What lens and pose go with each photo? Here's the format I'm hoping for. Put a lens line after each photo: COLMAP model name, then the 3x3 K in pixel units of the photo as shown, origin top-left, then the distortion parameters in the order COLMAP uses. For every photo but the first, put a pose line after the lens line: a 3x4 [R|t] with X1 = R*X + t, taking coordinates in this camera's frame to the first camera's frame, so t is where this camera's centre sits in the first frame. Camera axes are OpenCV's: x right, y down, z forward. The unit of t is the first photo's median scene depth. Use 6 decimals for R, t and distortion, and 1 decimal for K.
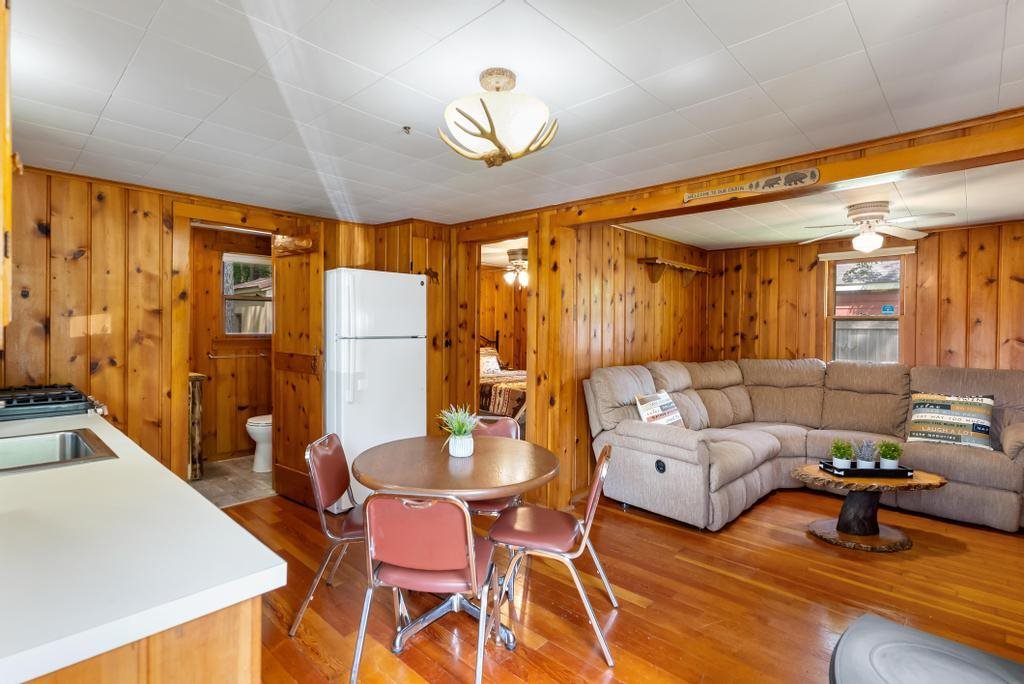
lens RADIAL K [[489.4, 0, 512.0], [0, 489.4, 342.0], [0, 0, 1]] dist [0.001116, 0.000441]
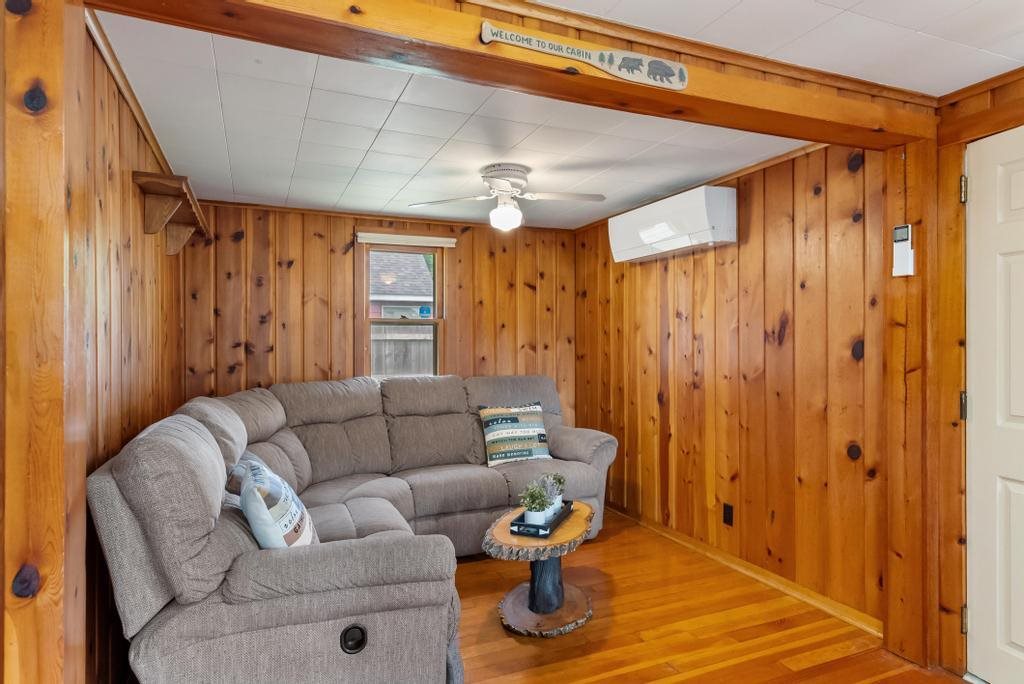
lens RADIAL K [[587.1, 0, 512.0], [0, 587.1, 342.0], [0, 0, 1]] dist [0.001996, 0.000905]
pose [[0.398142, -0.005403, 0.917308, -0.091675], [0.036953, 0.999265, -0.010153, 0.000477], [-0.916579, 0.037940, 0.398049, 0.504798]]
